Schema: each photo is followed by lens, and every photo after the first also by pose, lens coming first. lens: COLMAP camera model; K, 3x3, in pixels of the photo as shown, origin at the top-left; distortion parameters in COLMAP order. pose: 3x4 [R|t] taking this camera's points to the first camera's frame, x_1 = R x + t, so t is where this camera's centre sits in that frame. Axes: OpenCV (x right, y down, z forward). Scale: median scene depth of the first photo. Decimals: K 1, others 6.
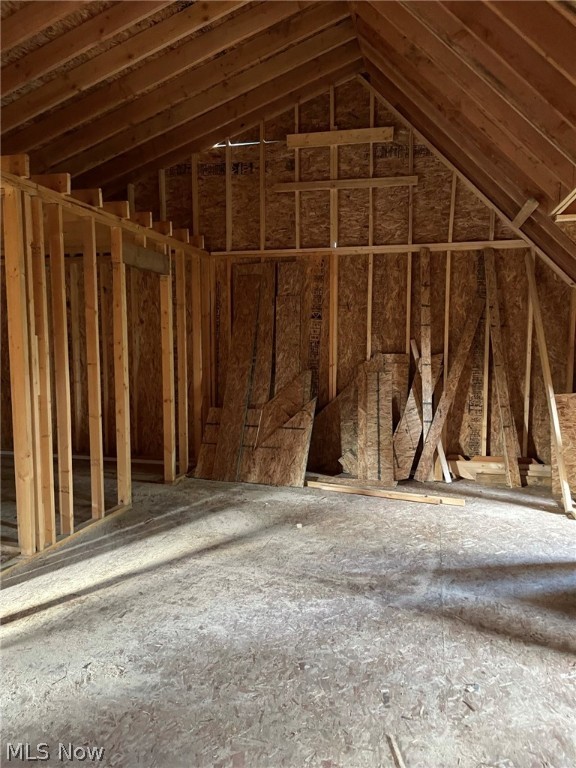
lens RADIAL K [[570.8, 0, 287.4], [0, 570.8, 385.1], [0, 0, 1]] dist [0.055196, -0.072326]
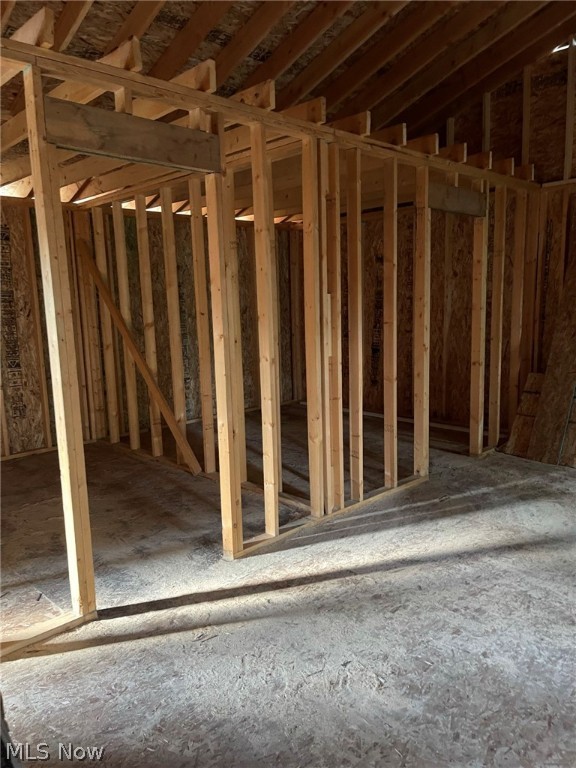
lens RADIAL K [[570.8, 0, 285.4], [0, 570.8, 388.6], [0, 0, 1]] dist [0.055196, -0.072326]
pose [[0.847607, 0.057922, -0.527453, 0.012301], [-0.013151, 0.996012, 0.088242, -0.011221], [0.530461, -0.067858, 0.844989, 0.135040]]
